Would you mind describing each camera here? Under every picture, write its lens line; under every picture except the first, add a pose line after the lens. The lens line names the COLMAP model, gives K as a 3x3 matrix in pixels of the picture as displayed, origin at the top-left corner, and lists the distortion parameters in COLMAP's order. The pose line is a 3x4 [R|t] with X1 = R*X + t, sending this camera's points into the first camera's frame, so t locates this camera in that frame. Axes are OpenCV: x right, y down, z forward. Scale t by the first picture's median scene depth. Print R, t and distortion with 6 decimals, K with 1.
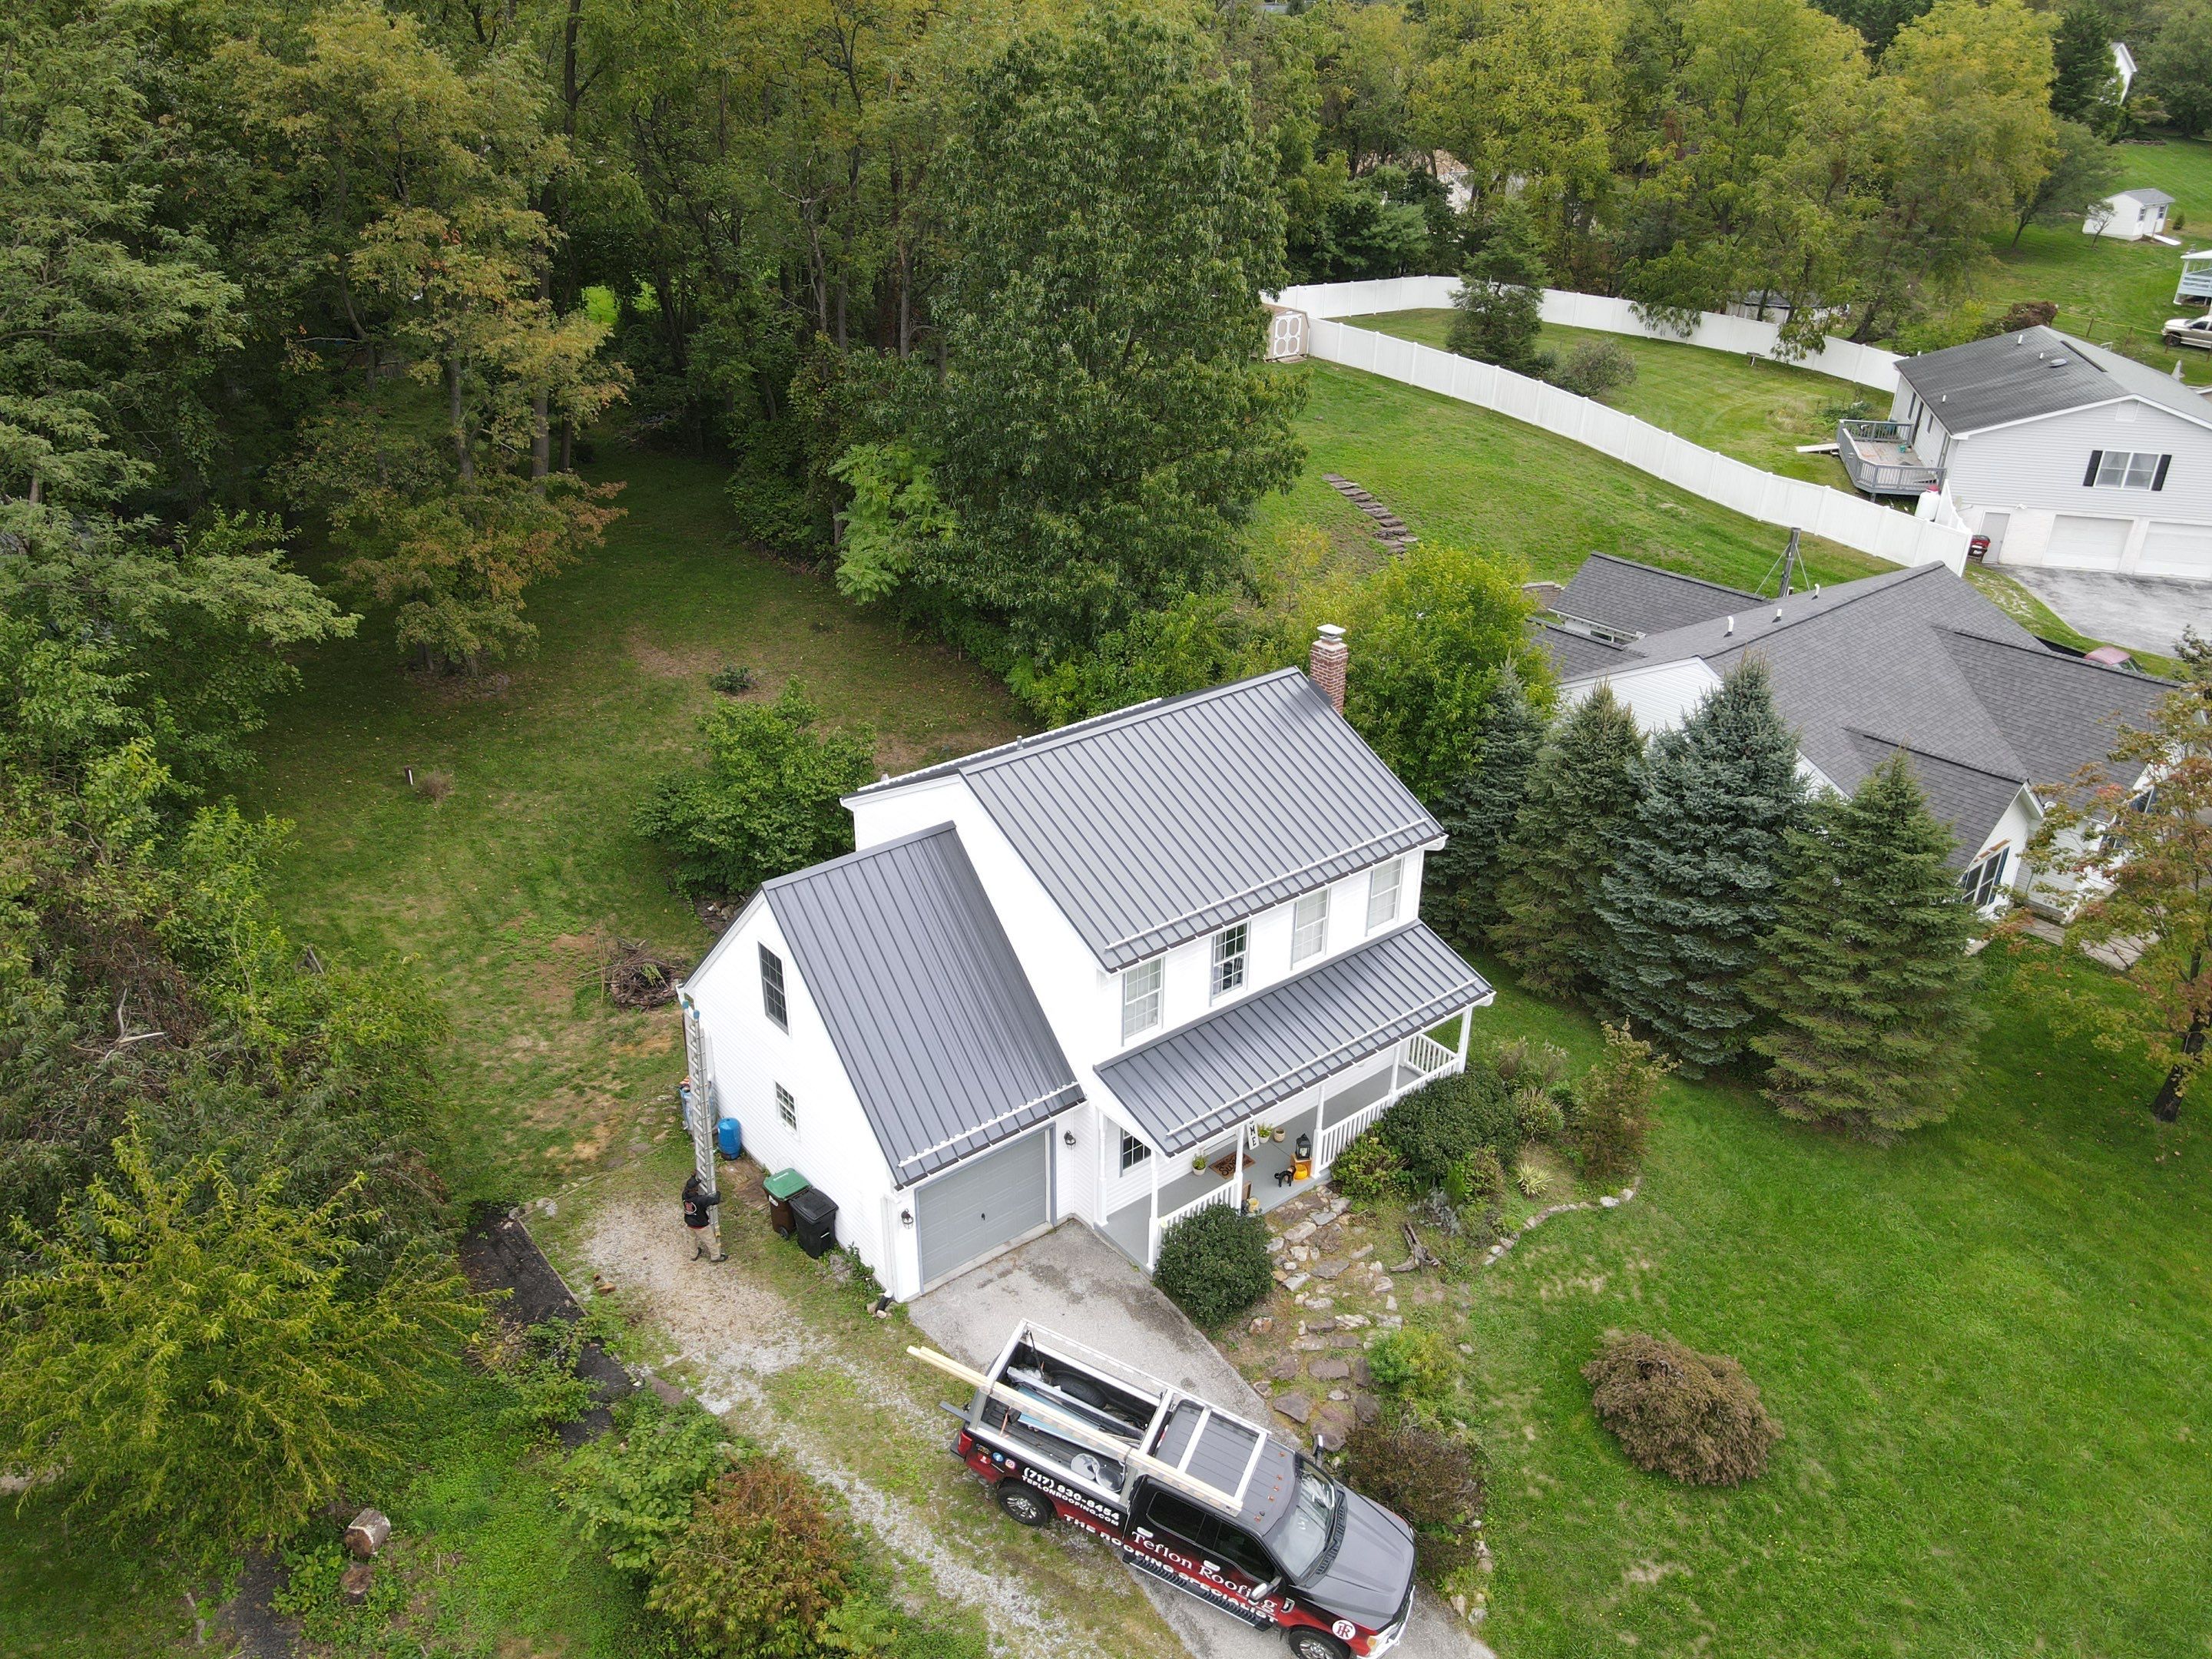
lens RADIAL K [[1618.2, 0, 1101.4], [0, 1618.2, 839.2], [0, 0, 1]] dist [0.012791, 0.002534]
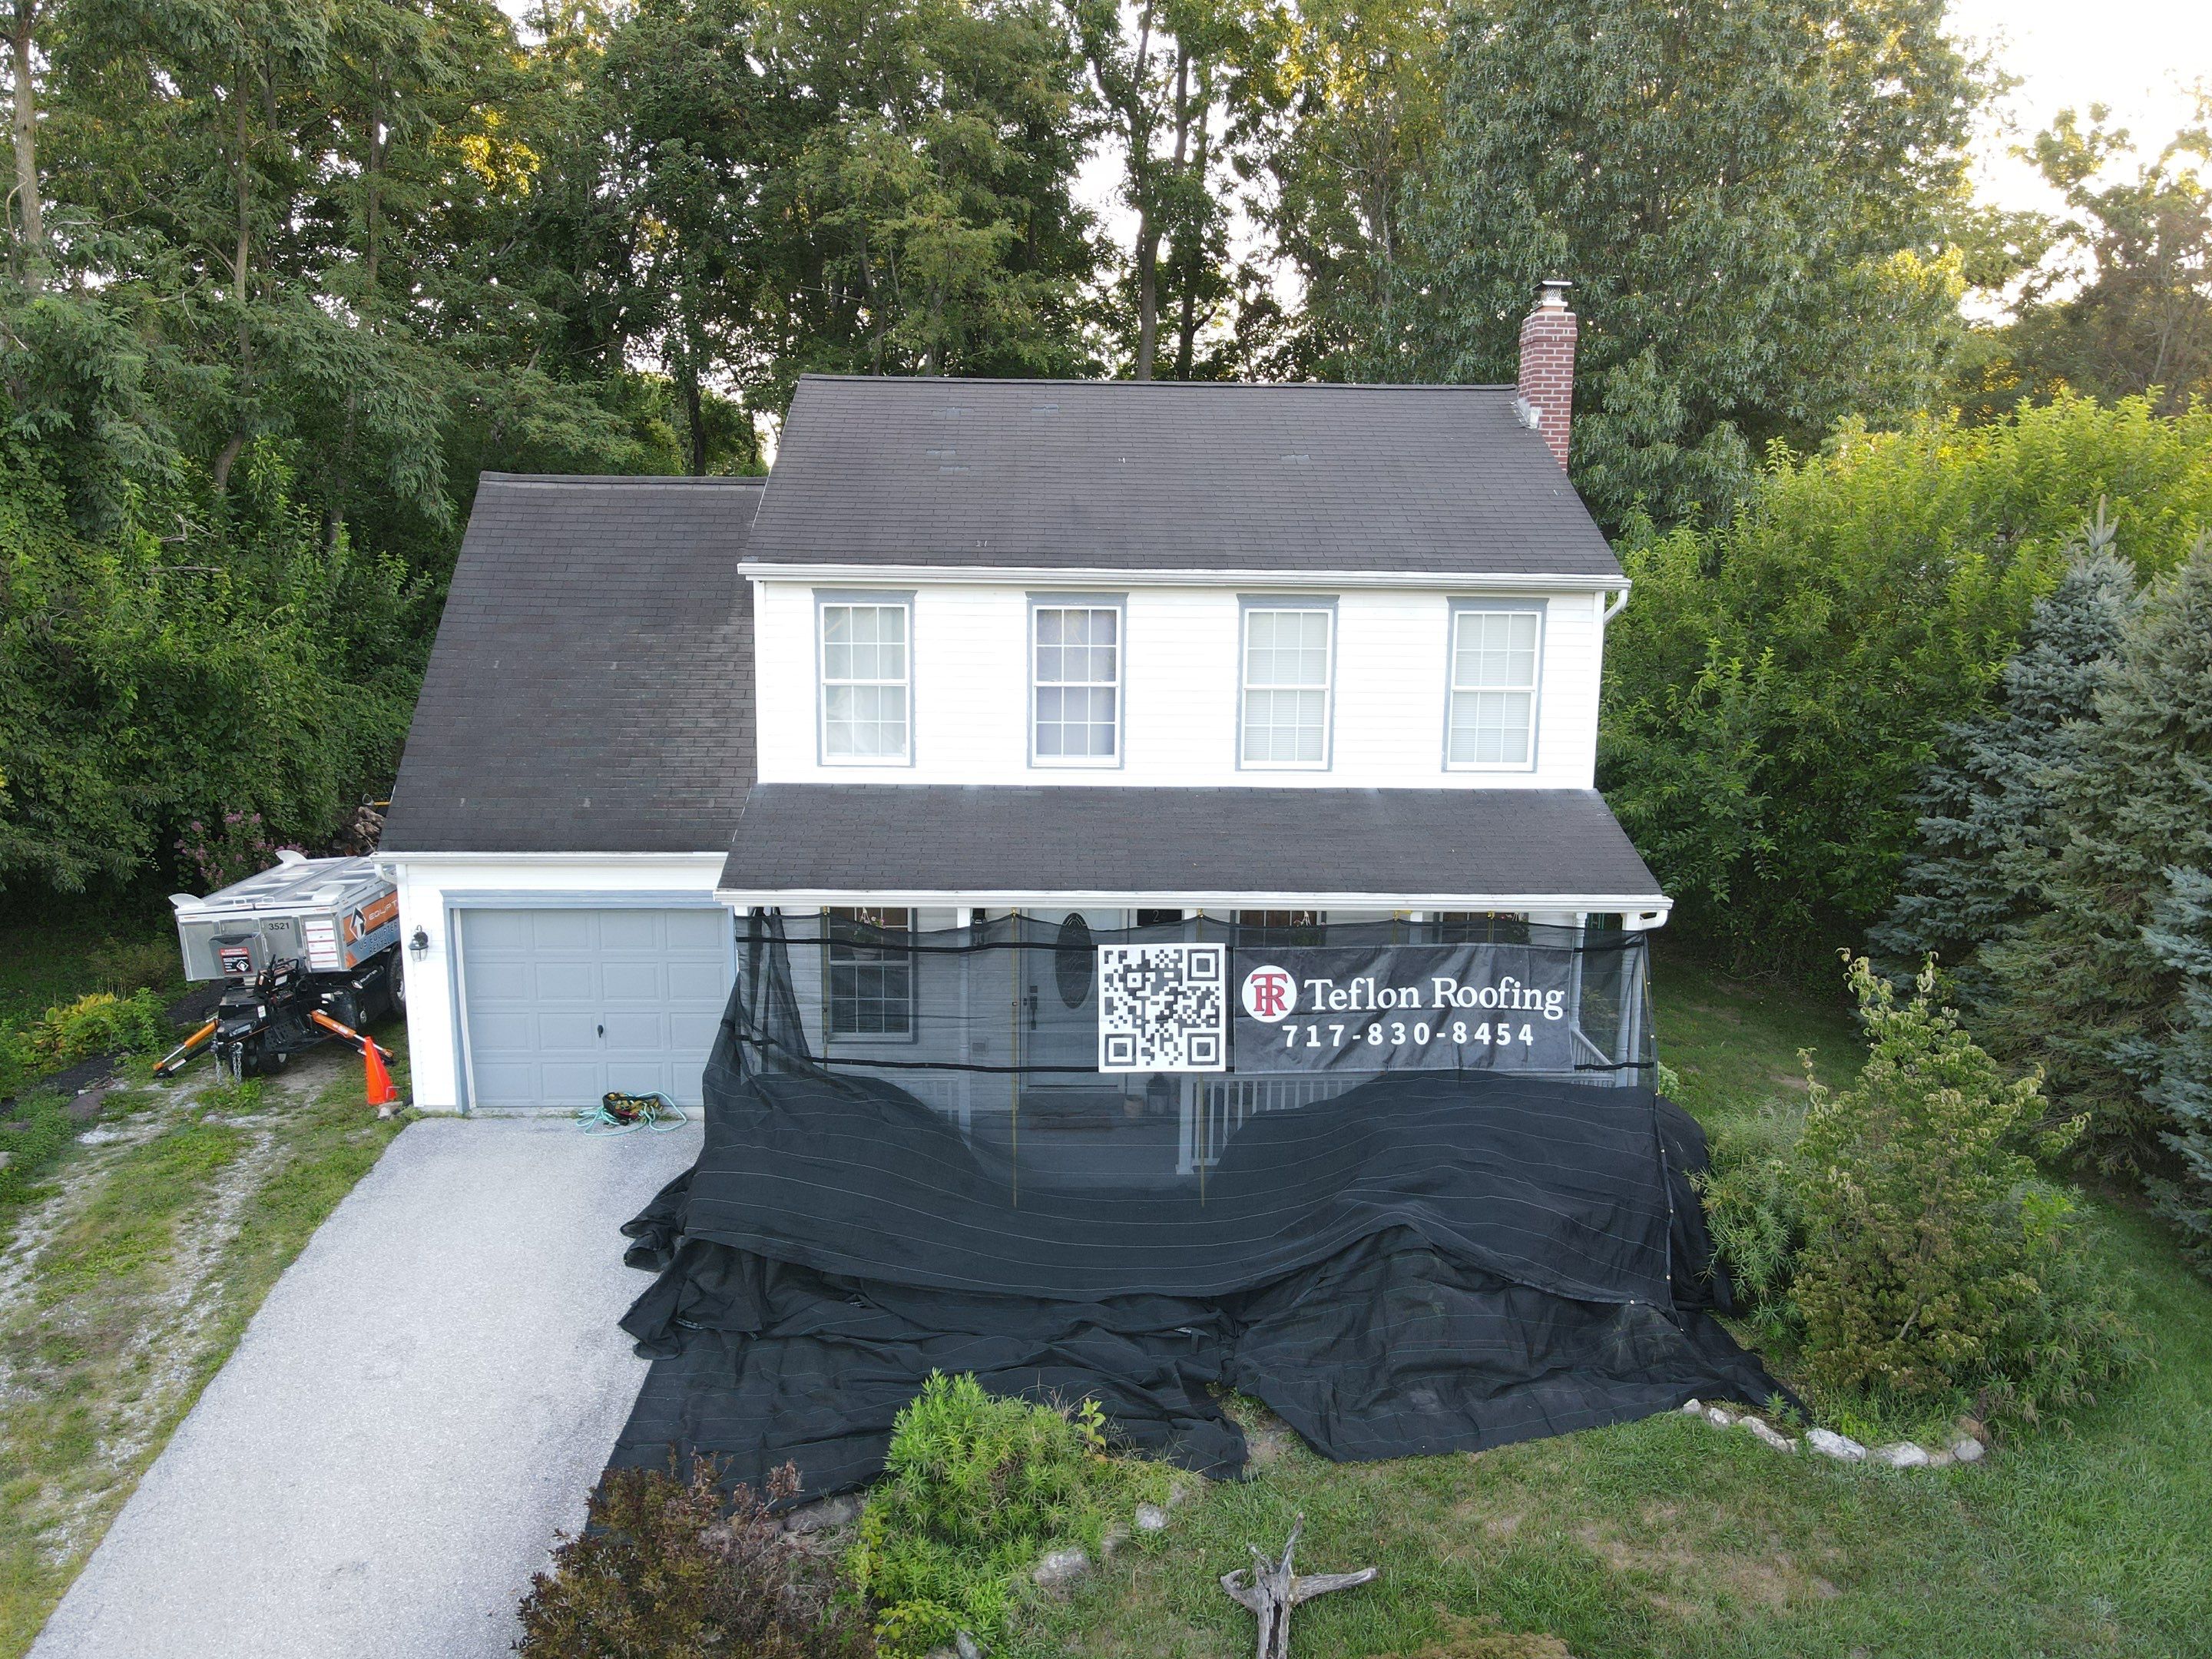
lens RADIAL K [[1616.0, 0, 1095.3], [0, 1616.0, 835.7], [0, 0, 1]] dist [0.024321, -0.007323]
pose [[0.797057, 0.116298, -0.592601, 0.349782], [-0.278248, 0.941640, -0.189451, 0.189471], [0.535984, 0.315893, 0.782900, 0.504134]]
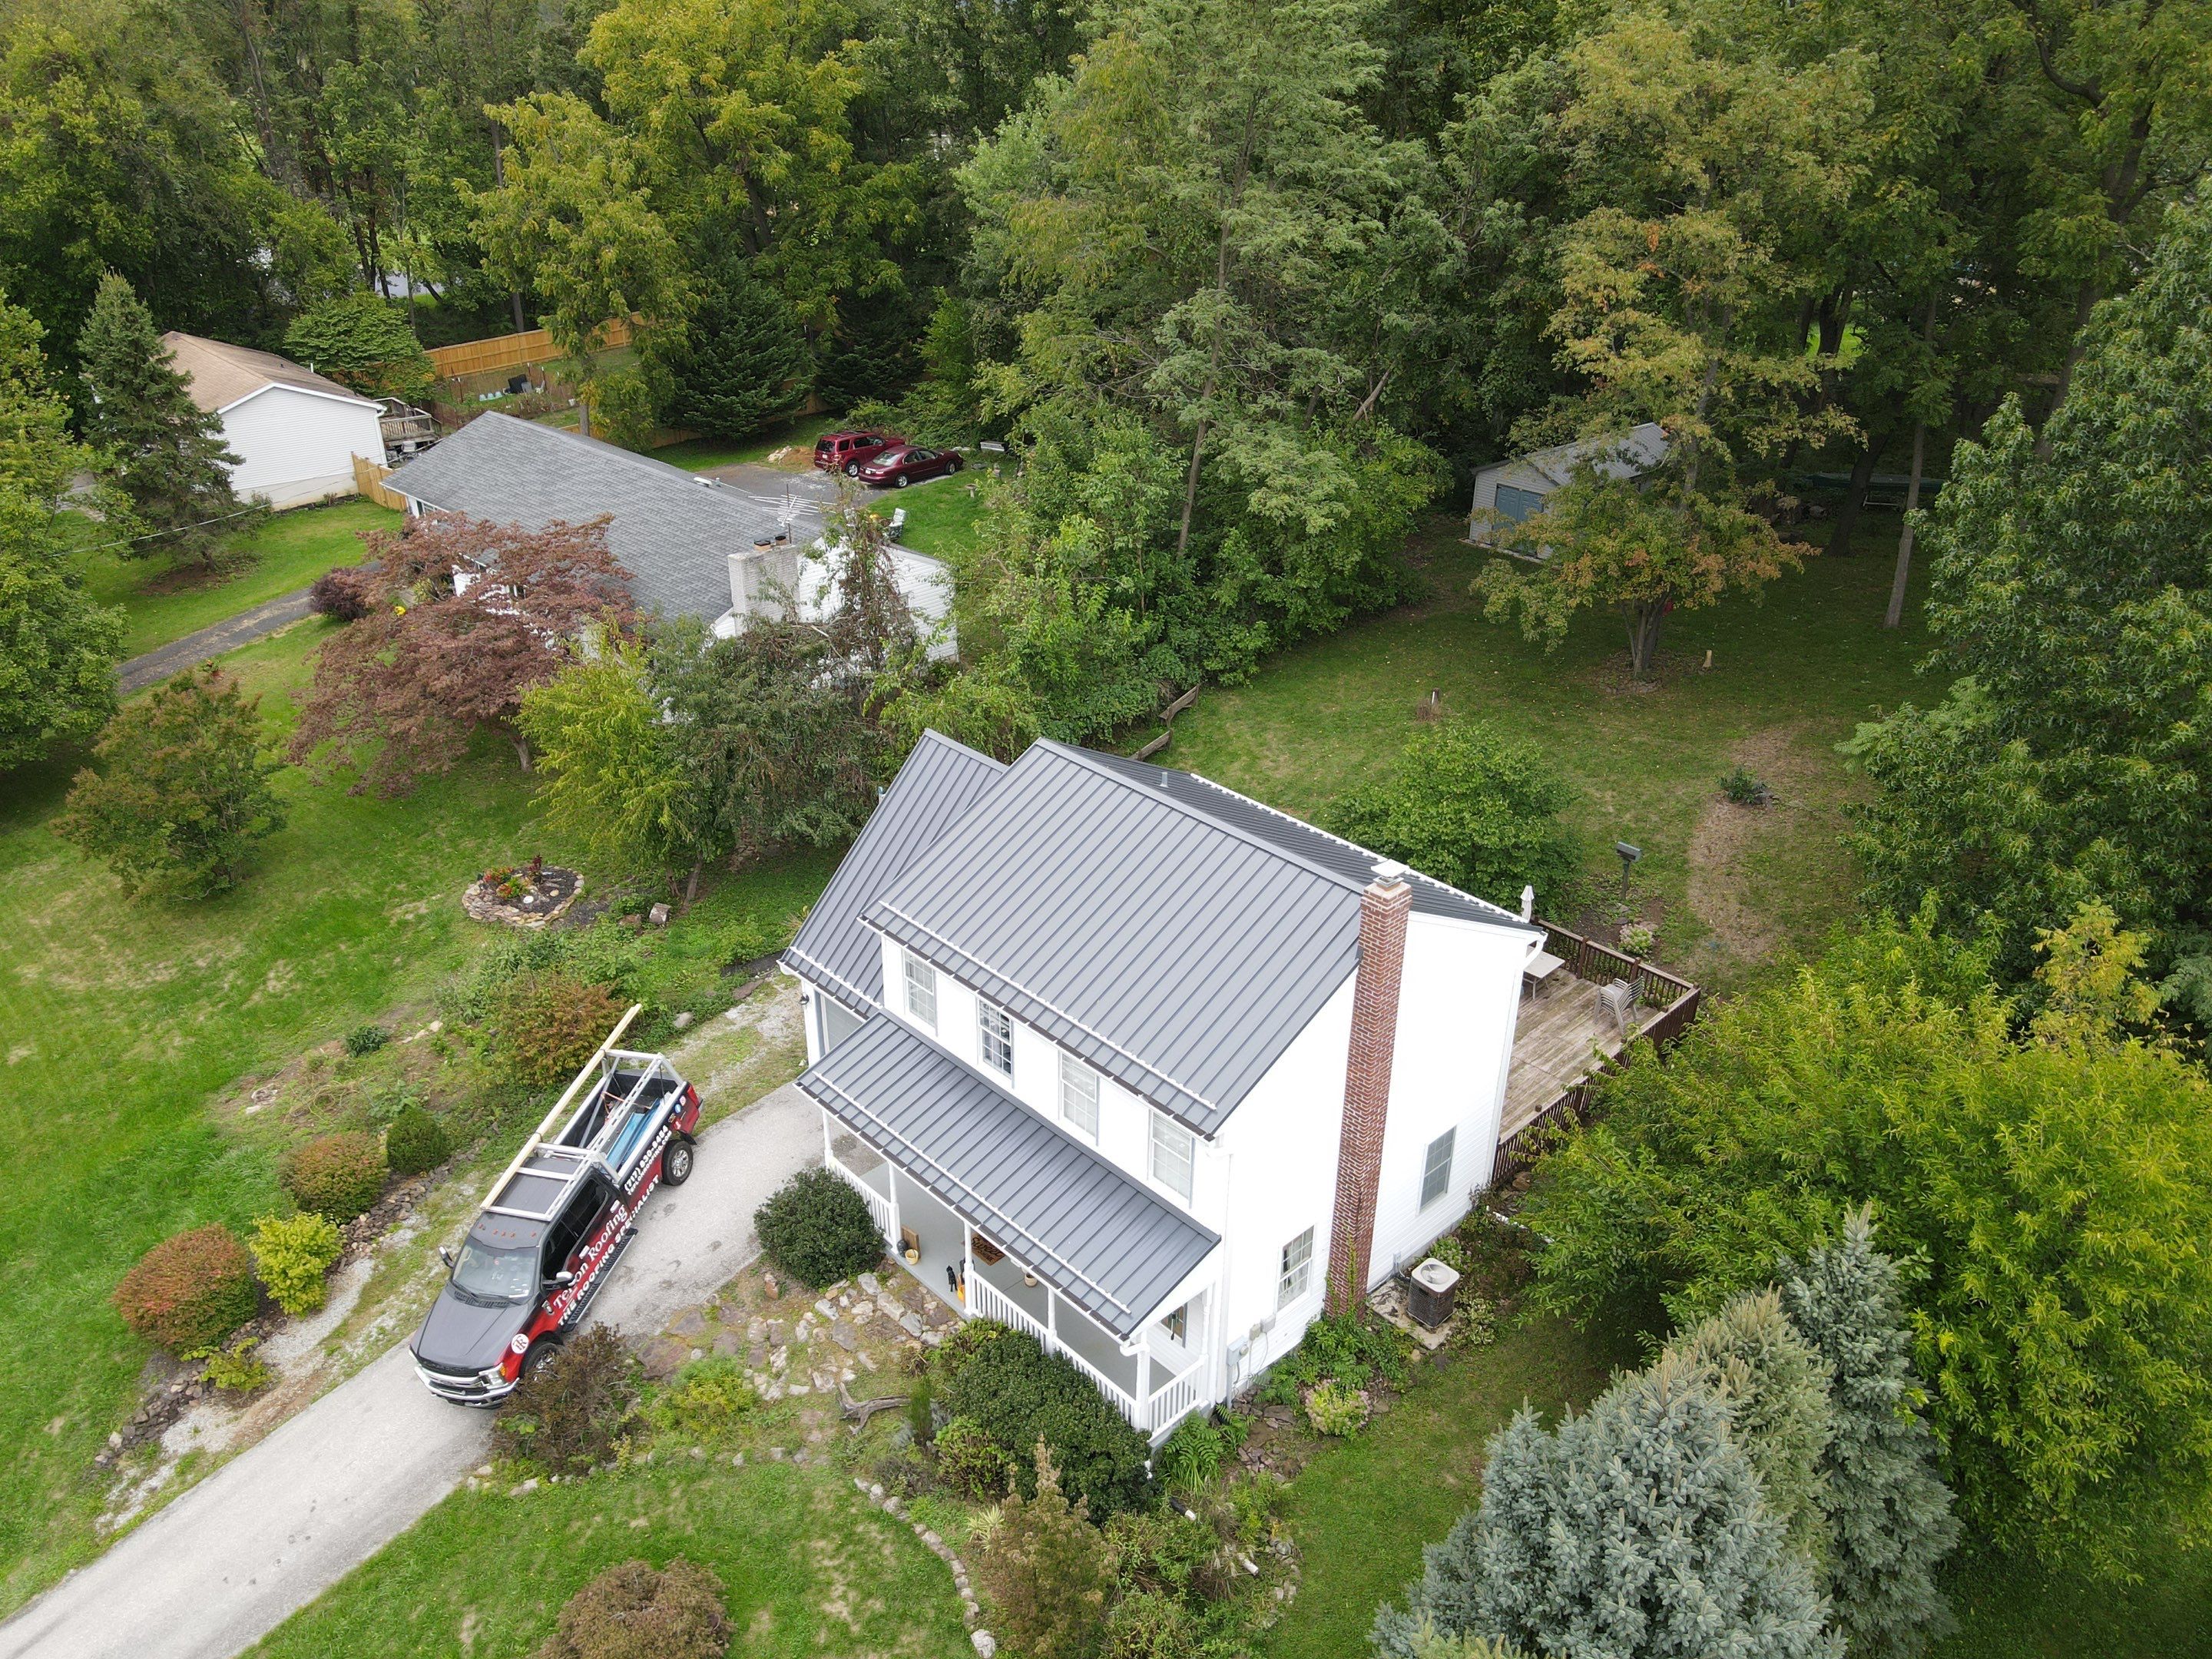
lens RADIAL K [[1616.0, 0, 1095.3], [0, 1616.0, 835.7], [0, 0, 1]] dist [0.024321, -0.007323]
pose [[0.074056, 0.455348, -0.887228, 0.728748], [-0.456401, 0.806508, 0.375825, -0.336433], [0.886687, 0.377100, 0.267547, 0.643078]]
